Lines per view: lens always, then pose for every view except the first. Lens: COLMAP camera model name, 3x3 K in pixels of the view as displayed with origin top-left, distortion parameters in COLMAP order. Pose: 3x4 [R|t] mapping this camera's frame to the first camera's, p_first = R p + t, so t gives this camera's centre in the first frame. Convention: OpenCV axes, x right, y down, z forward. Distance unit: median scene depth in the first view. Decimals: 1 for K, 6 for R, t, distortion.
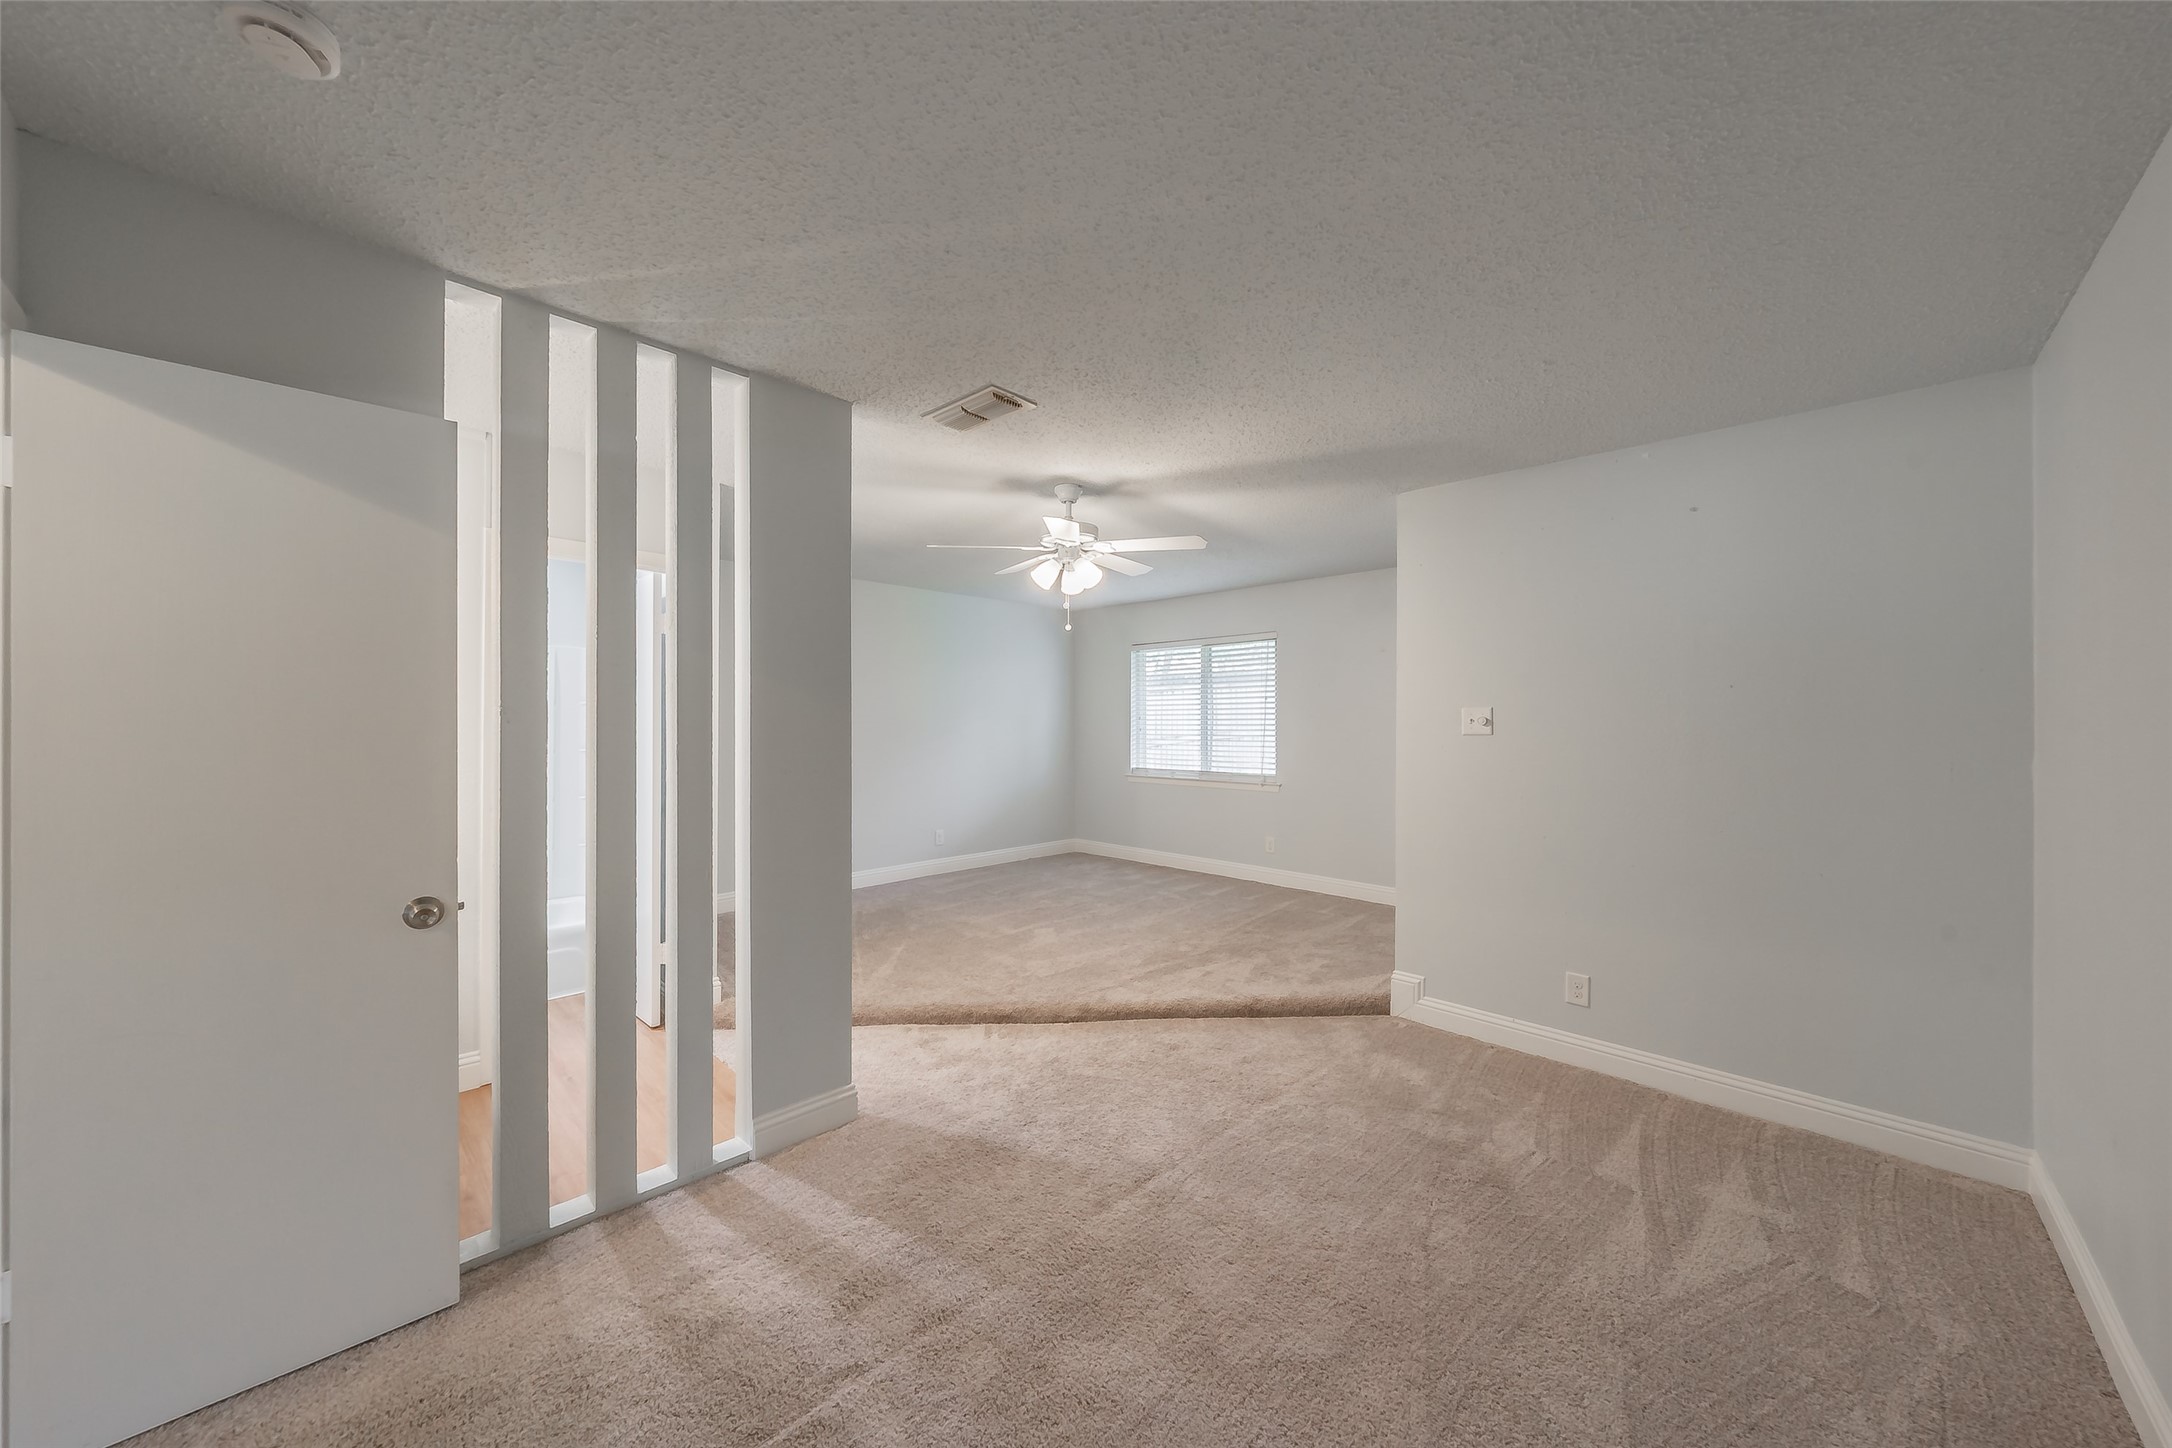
lens RADIAL K [[768.2, 0, 1108.1], [0, 768.2, 706.2], [0, 0, 1]] dist [-0.006932, 0.001376]
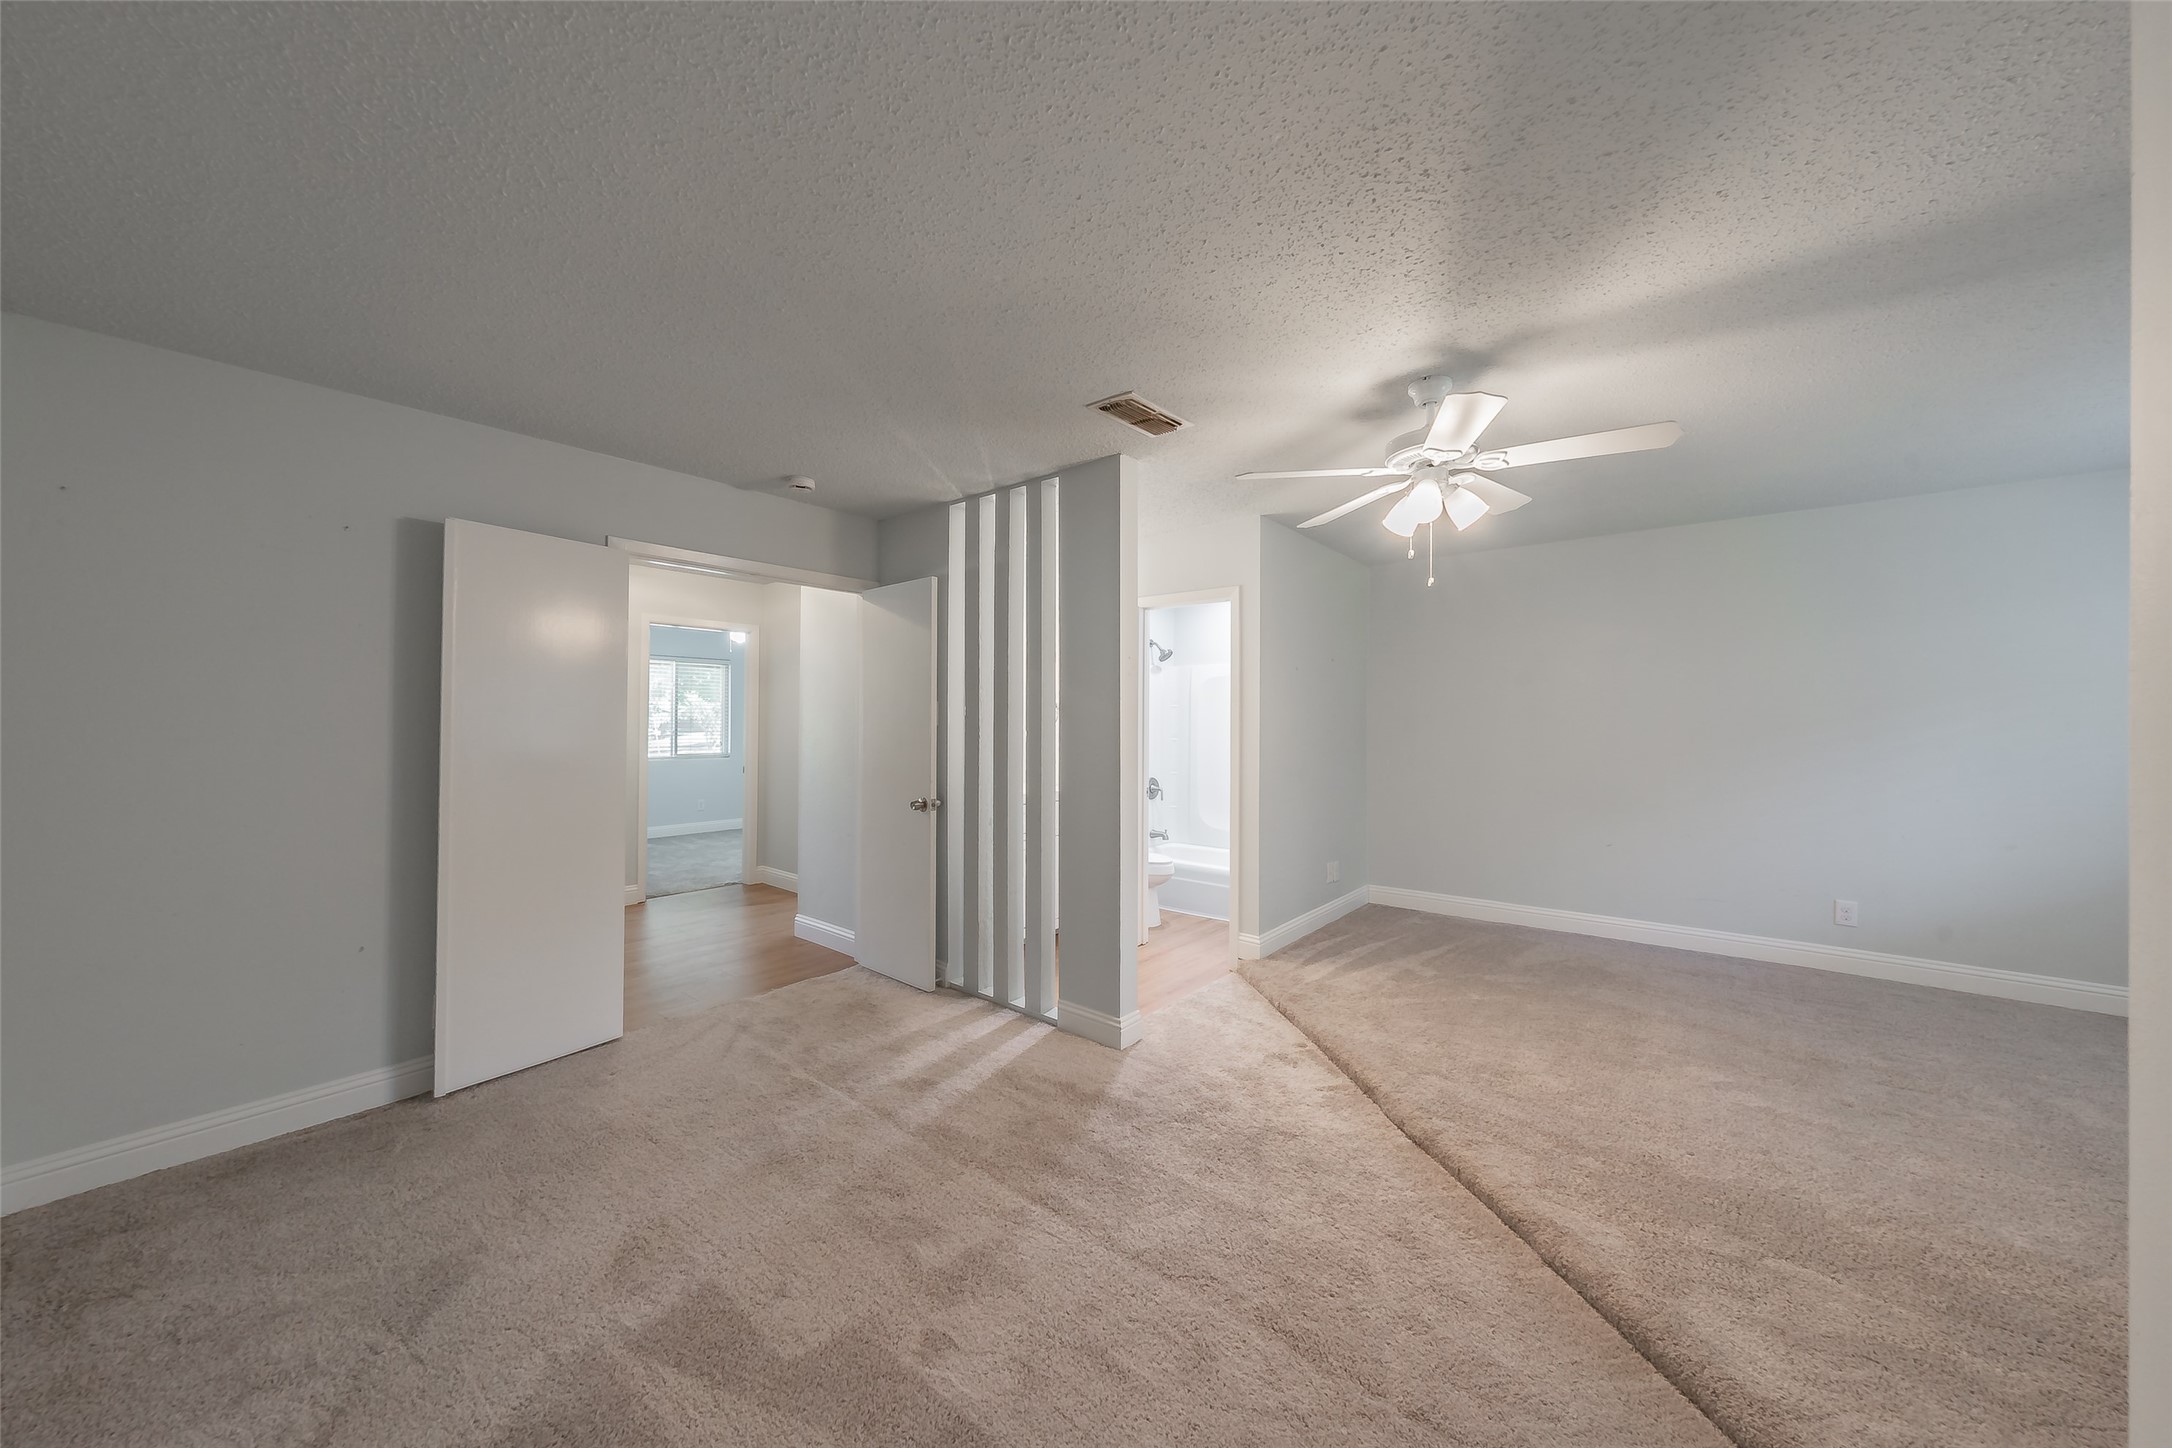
lens RADIAL K [[768.2, 0, 1068.0], [0, 768.2, 727.5], [0, 0, 1]] dist [-0.006932, 0.001376]
pose [[0.035371, 0.005240, -0.999360, 0.384087], [0.018582, 0.999810, 0.005900, 0.009773], [0.999201, -0.018779, 0.035267, 0.389101]]
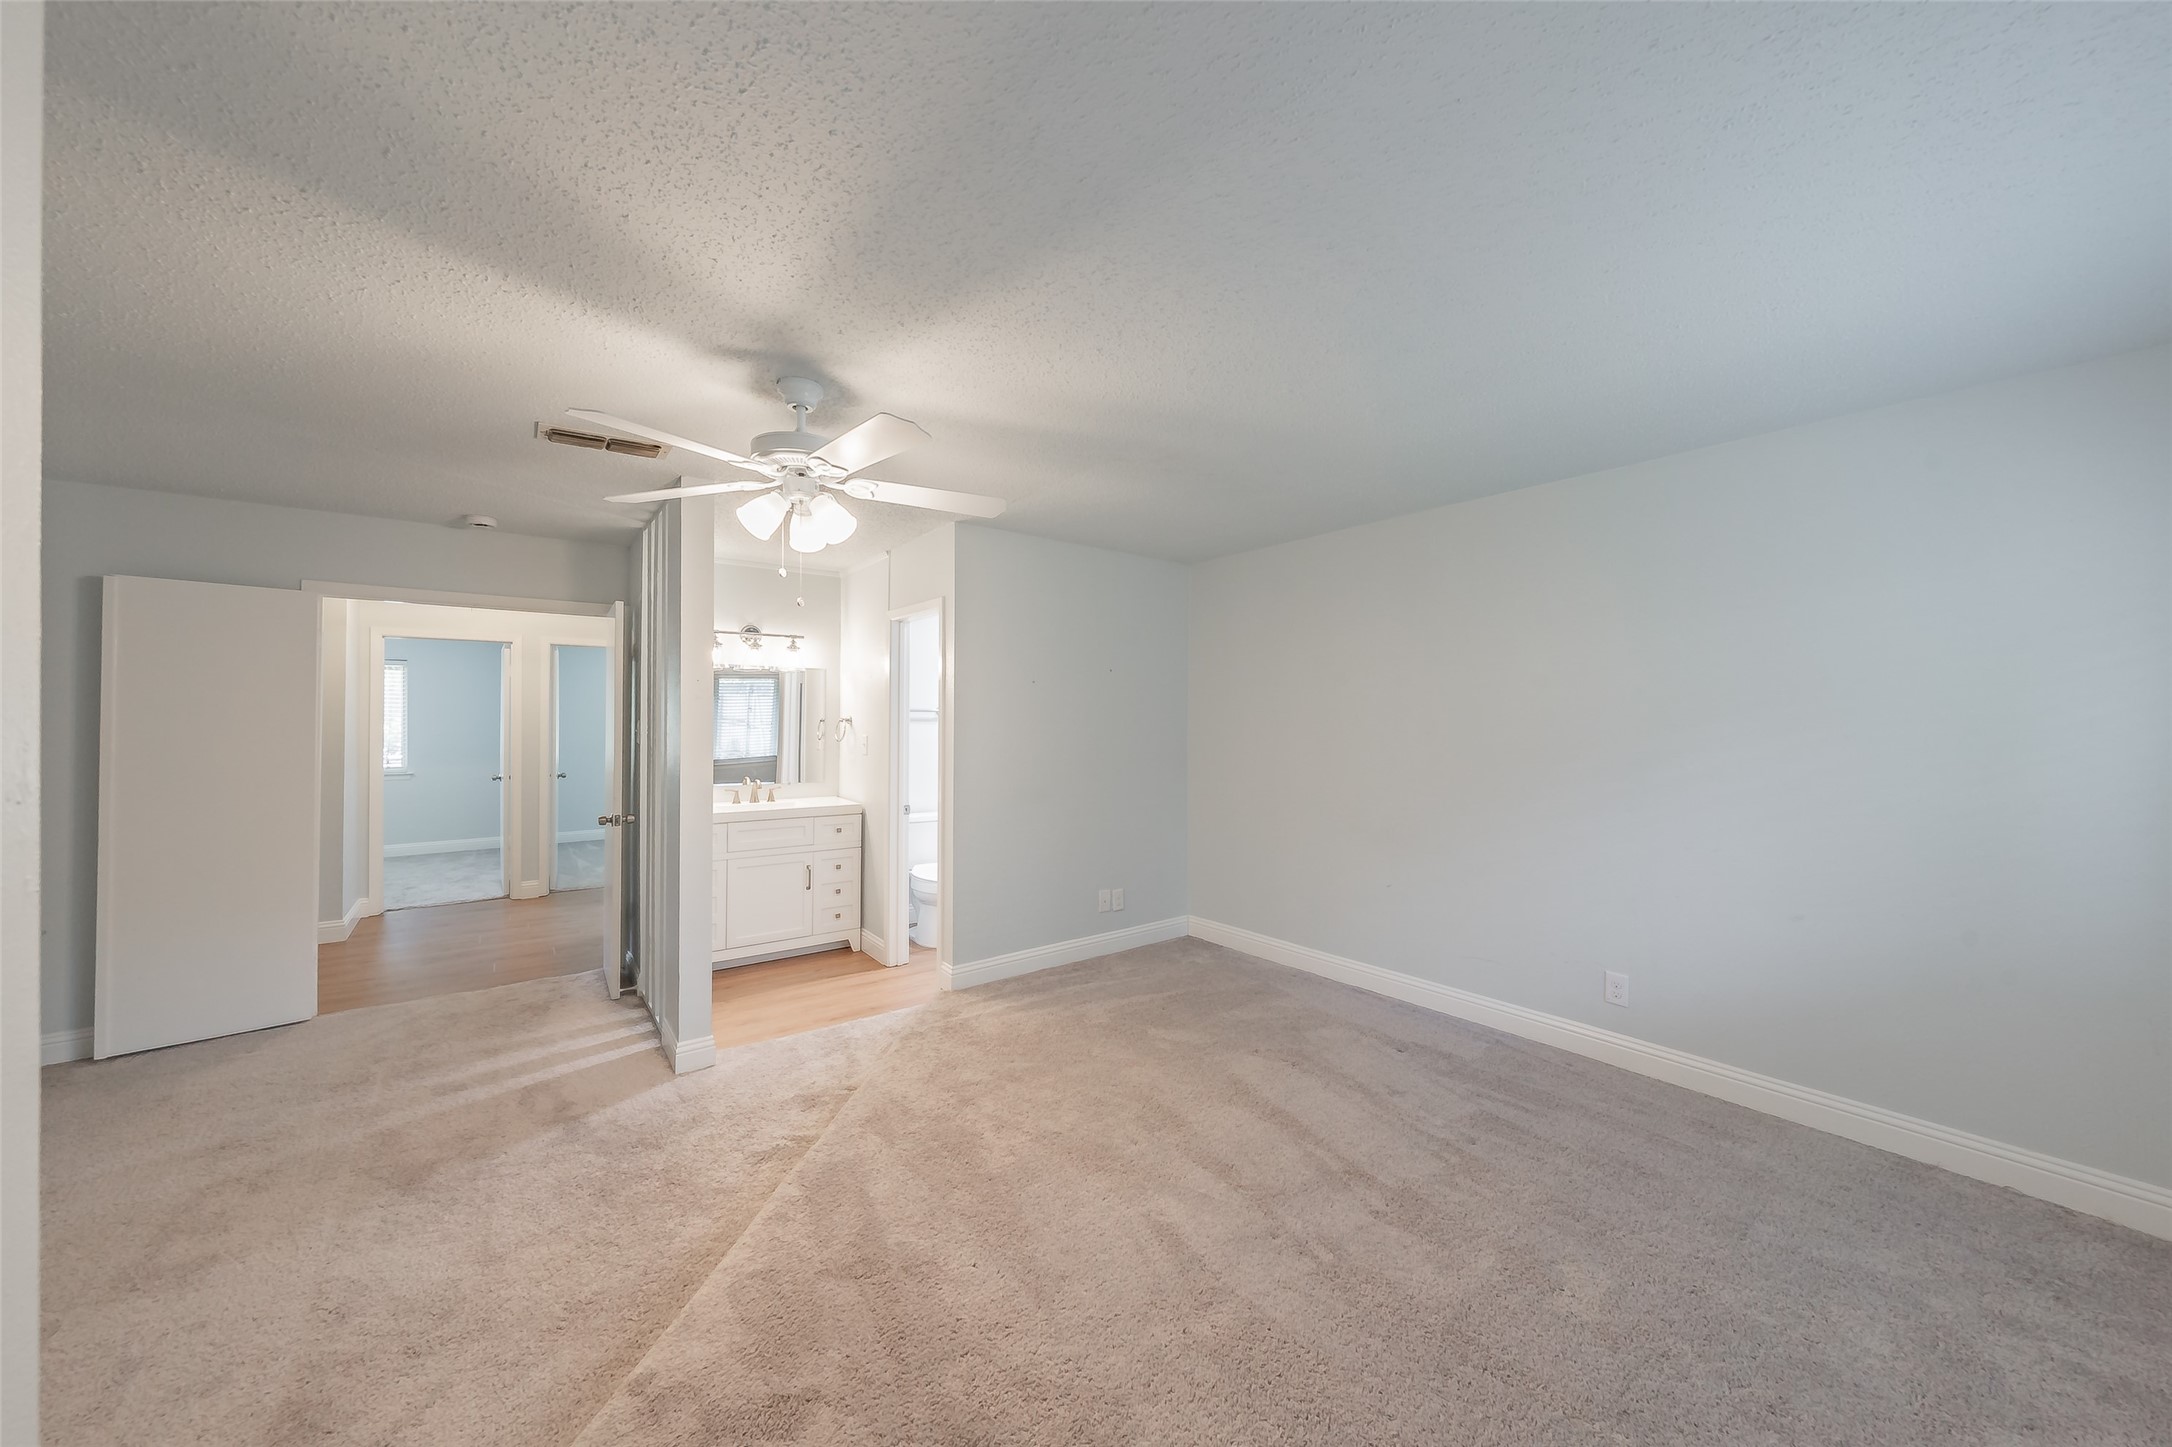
lens RADIAL K [[768.2, 0, 1097.1], [0, 768.2, 720.2], [0, 0, 1]] dist [-0.006932, 0.001376]
pose [[-0.173840, -0.007042, -0.984749, 0.326096], [0.017552, 0.999793, -0.010249, 0.003775], [0.984617, -0.019066, -0.173681, 0.820323]]
